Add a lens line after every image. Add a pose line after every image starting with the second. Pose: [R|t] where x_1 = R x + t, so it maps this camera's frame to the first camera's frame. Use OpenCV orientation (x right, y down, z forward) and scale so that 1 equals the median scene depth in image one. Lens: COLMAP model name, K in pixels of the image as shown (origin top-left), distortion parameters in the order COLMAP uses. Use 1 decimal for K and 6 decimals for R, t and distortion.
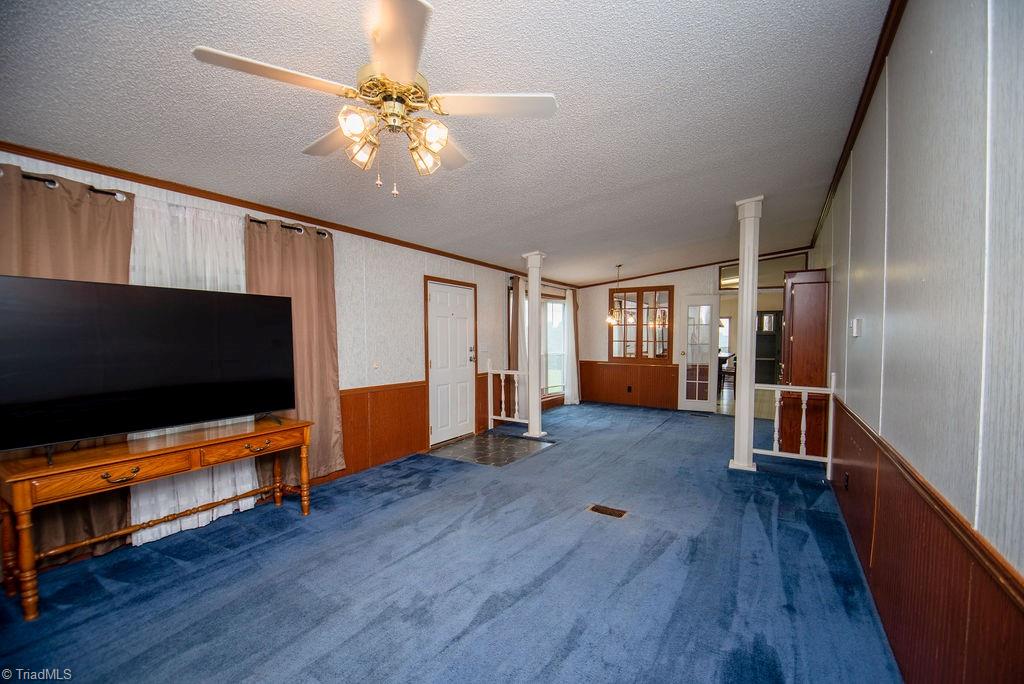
lens RADIAL K [[417.9, 0, 507.6], [0, 417.9, 350.9], [0, 0, 1]] dist [-0.012609, -0.001207]
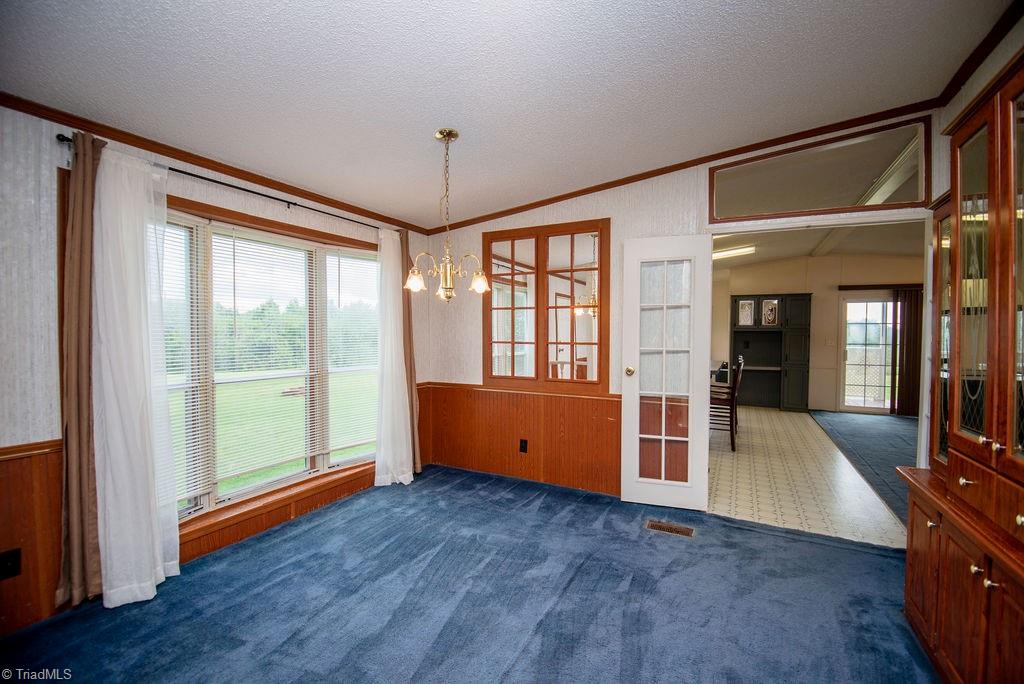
lens RADIAL K [[417.9, 0, 517.0], [0, 417.9, 339.1], [0, 0, 1]] dist [-0.012609, -0.001207]
pose [[0.995854, -0.002619, 0.090928, 0.248672], [0.004942, 0.999667, -0.025327, -0.016030], [-0.090831, 0.025672, 0.995535, 0.545218]]
